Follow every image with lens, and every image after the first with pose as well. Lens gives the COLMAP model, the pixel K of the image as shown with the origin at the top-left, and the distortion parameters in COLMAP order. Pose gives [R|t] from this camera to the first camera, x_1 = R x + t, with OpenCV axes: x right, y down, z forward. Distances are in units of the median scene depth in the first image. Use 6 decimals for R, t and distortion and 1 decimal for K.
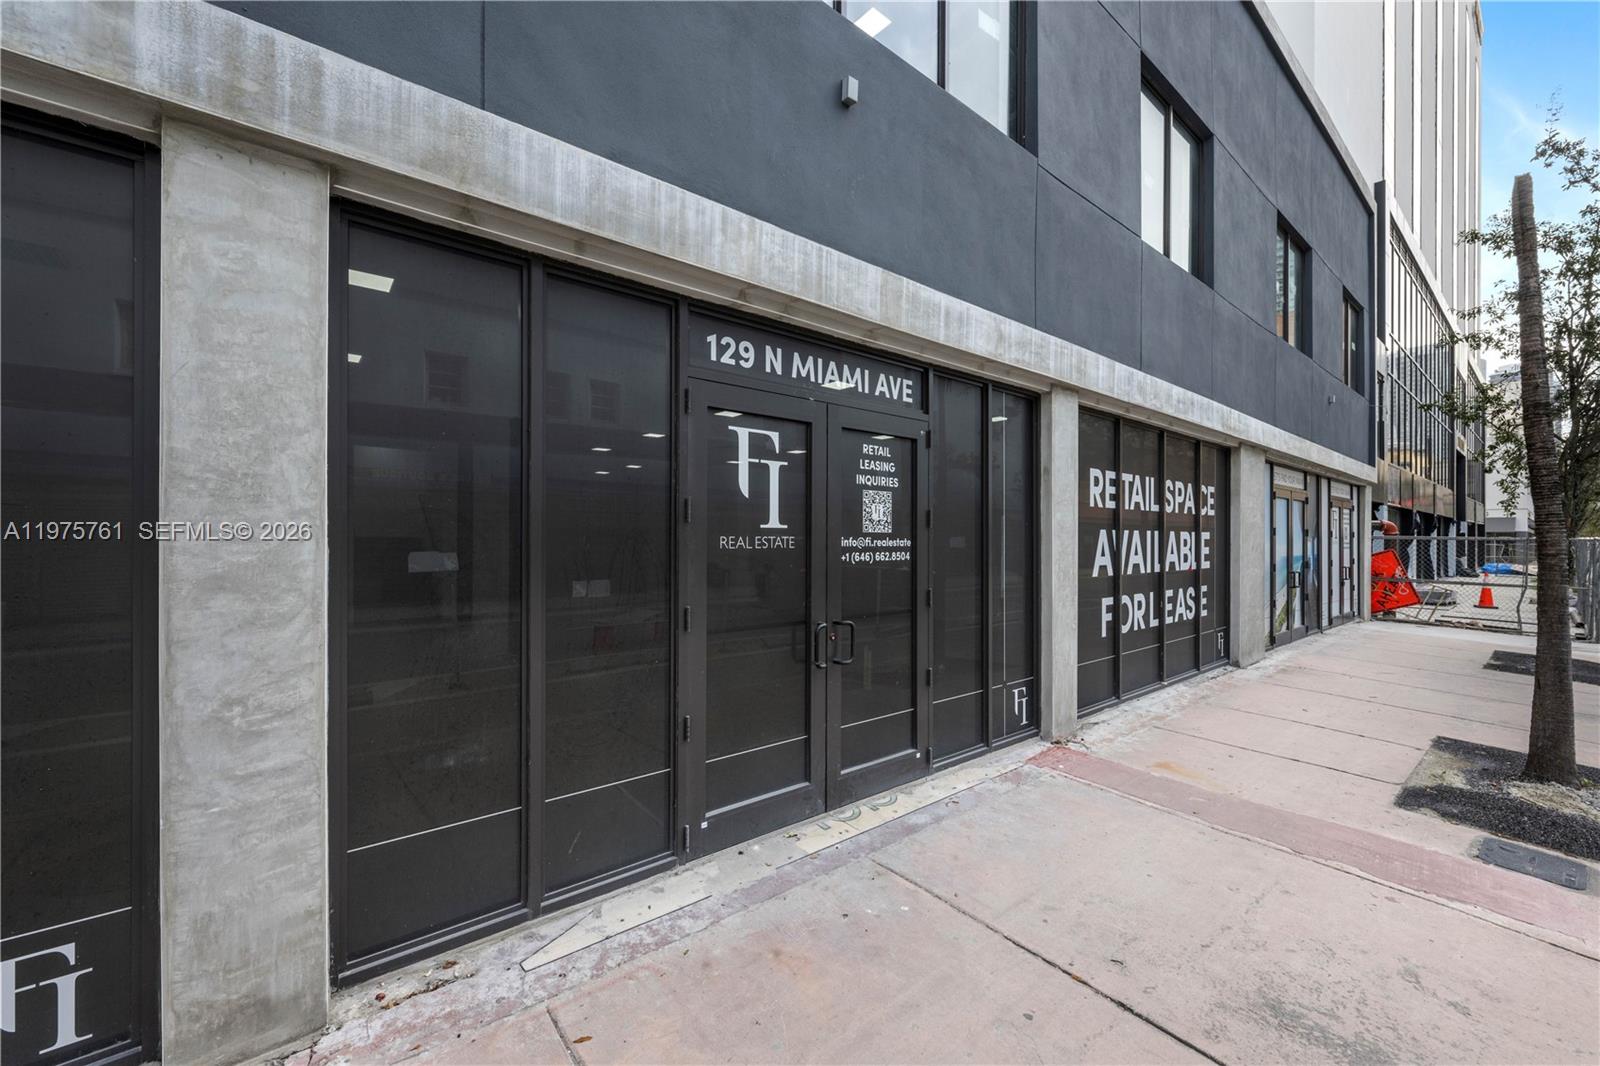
lens RADIAL K [[651.1, 0, 806.3], [0, 651.1, 526.3], [0, 0, 1]] dist [-0.001805, -0.000109]
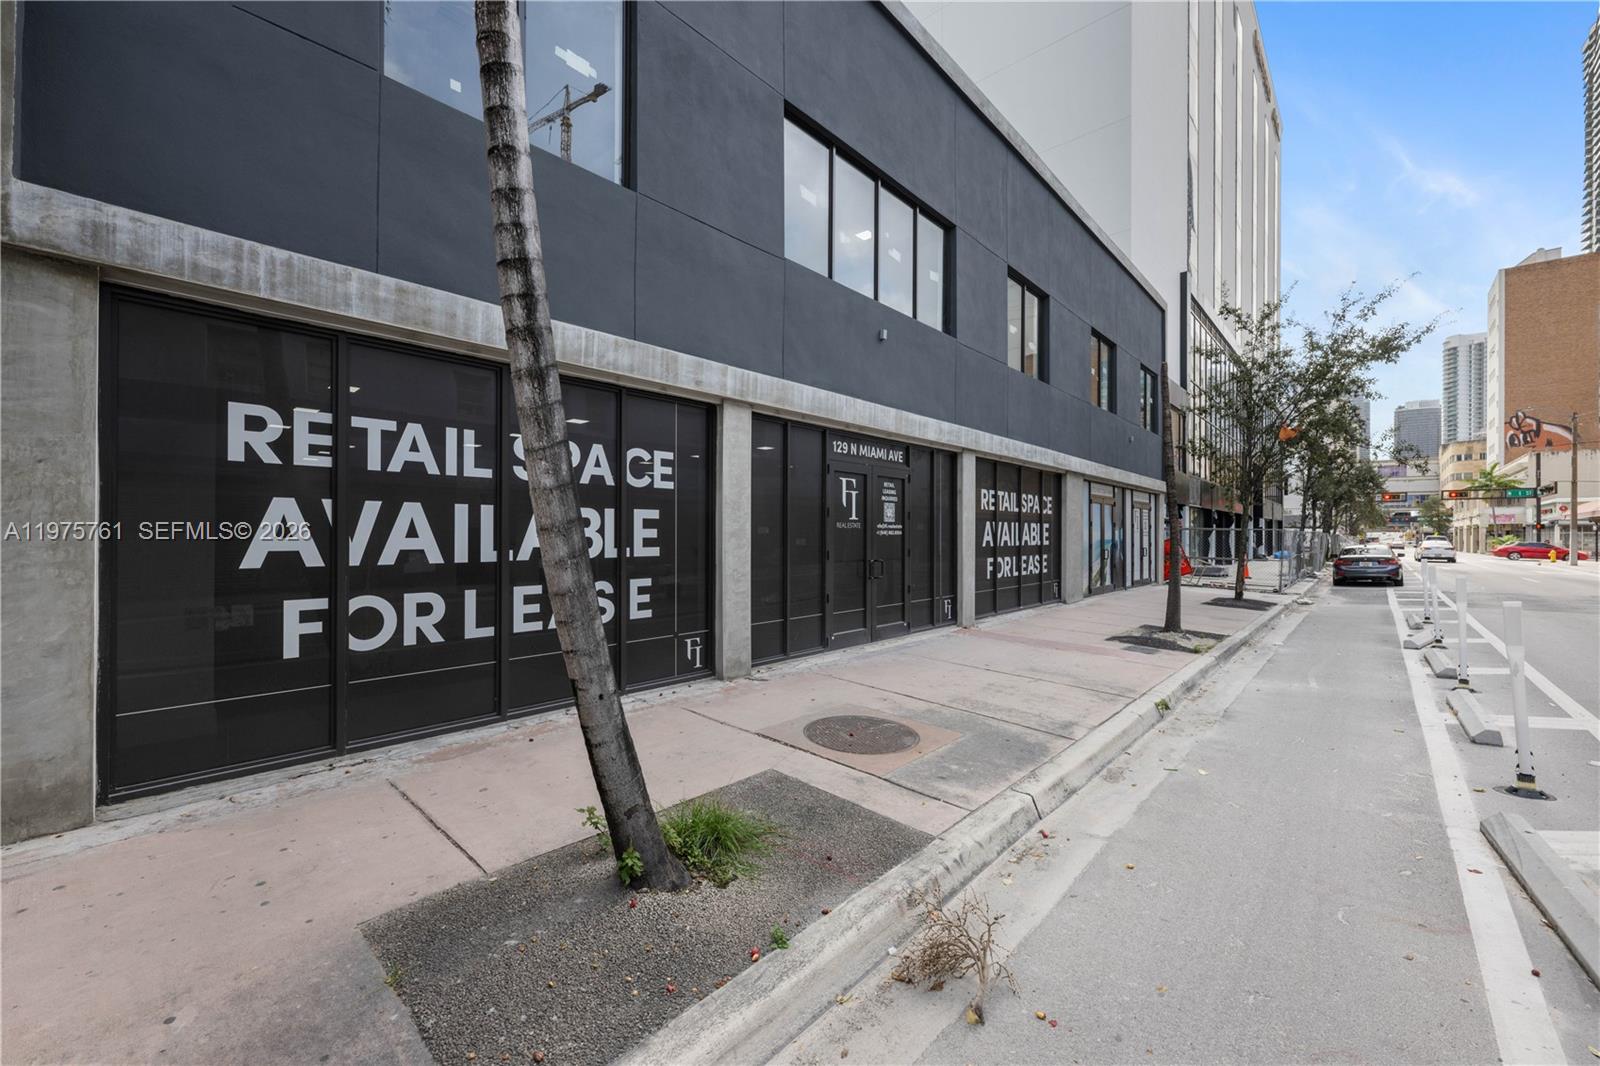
lens RADIAL K [[632.8, 0, 794.6], [0, 632.8, 533.1], [0, 0, 1]] dist [-0.002452, -0.000127]
pose [[0.992712, -0.005465, 0.120387, -0.323369], [0.003974, 0.999912, 0.012618, 0.013450], [-0.120446, -0.012047, 0.992647, -0.757469]]
